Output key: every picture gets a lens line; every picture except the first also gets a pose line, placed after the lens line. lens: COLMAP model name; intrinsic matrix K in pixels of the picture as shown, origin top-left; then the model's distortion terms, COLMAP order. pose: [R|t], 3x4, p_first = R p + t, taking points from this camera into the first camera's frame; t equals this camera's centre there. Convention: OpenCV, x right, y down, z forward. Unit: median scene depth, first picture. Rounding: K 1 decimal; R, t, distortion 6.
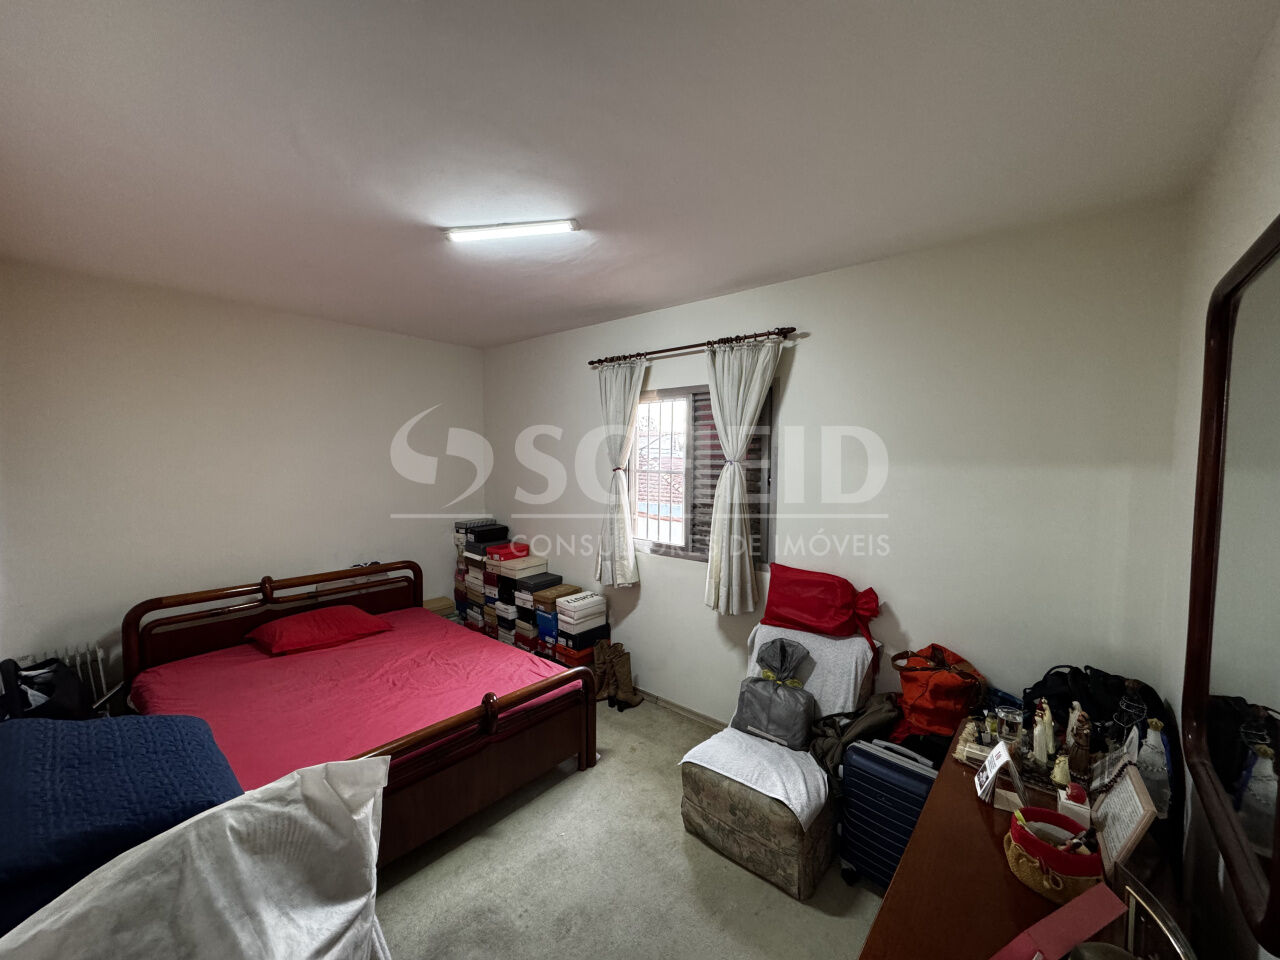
lens RADIAL K [[506.9, 0, 638.9], [0, 506.9, 480.3], [0, 0, 1]] dist [-0.003991, 0.000658]
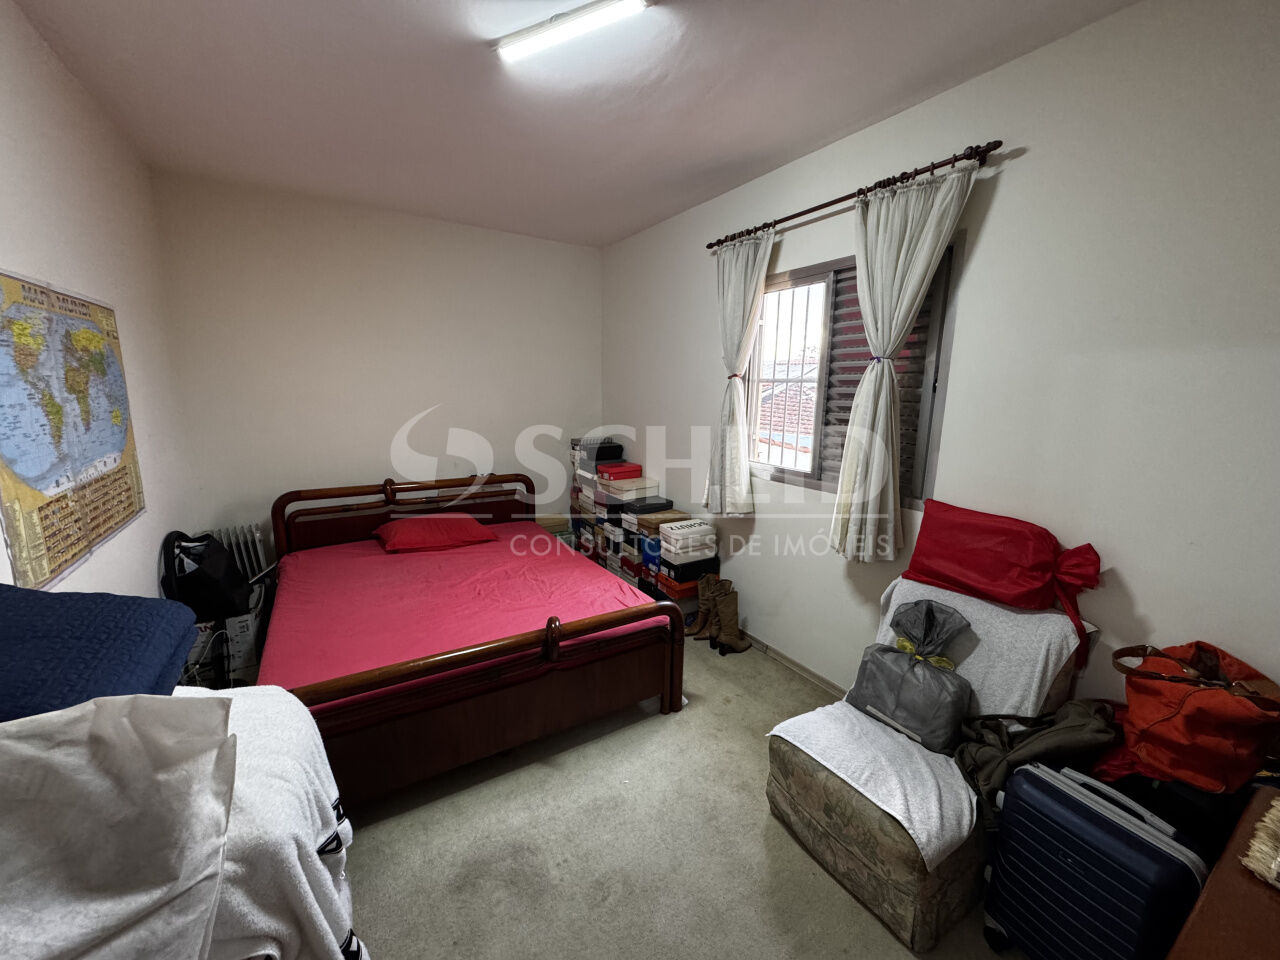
lens RADIAL K [[506.9, 0, 638.9], [0, 506.9, 480.3], [0, 0, 1]] dist [-0.003991, 0.000658]
pose [[0.953704, 0.060704, -0.294556, 0.078102], [-0.022256, 0.990978, 0.132168, 0.049057], [0.299922, -0.119493, 0.946450, 0.186184]]
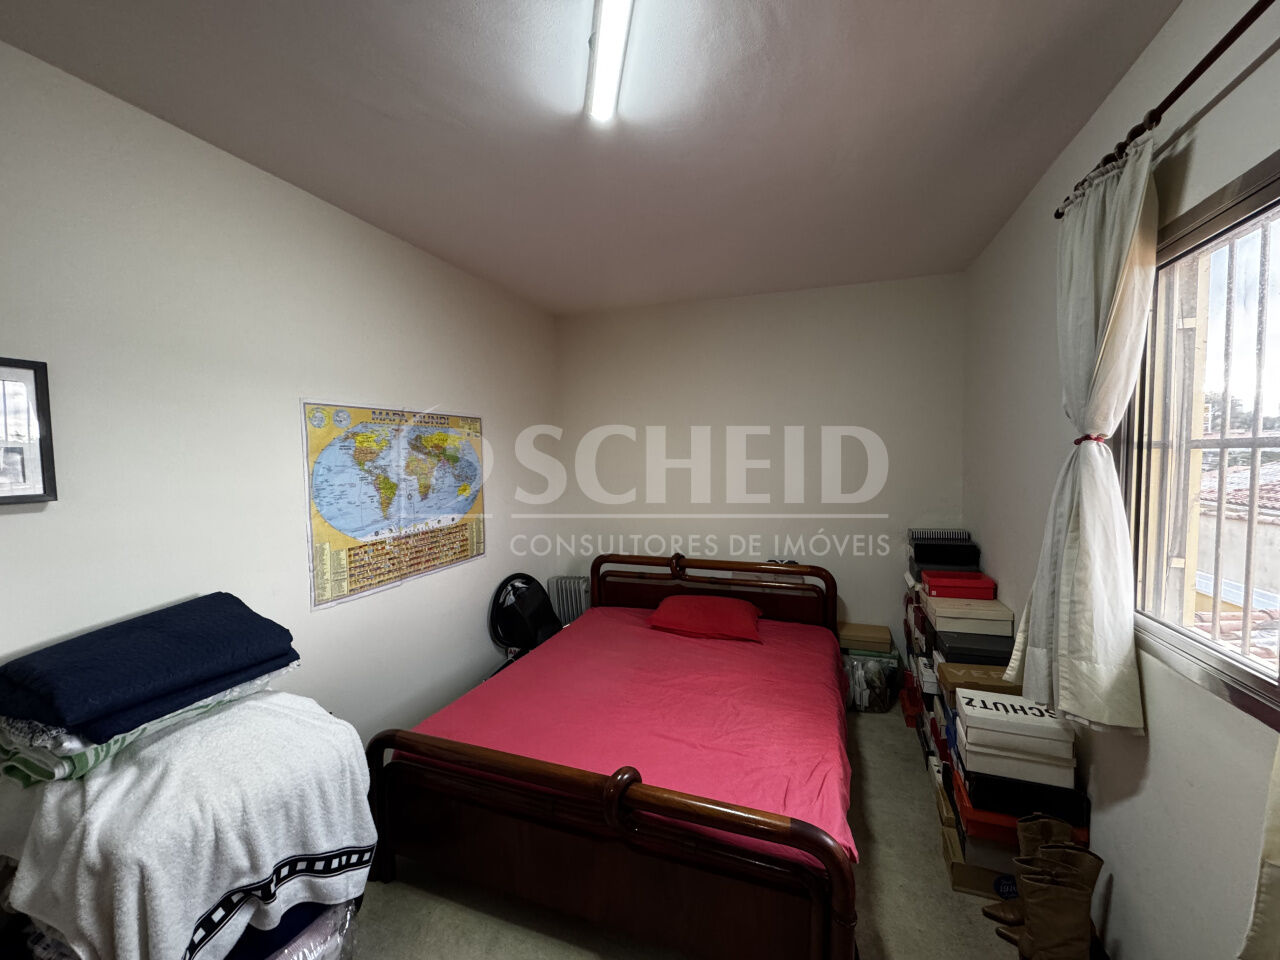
lens RADIAL K [[509.0, 0, 639.8], [0, 509.0, 481.6], [0, 0, 1]] dist [-0.000799, -0.000051]
pose [[0.352848, 0.033667, -0.935075, 0.270830], [-0.030330, 0.999239, 0.024532, 0.016941], [0.935189, 0.019705, 0.353600, 0.621507]]
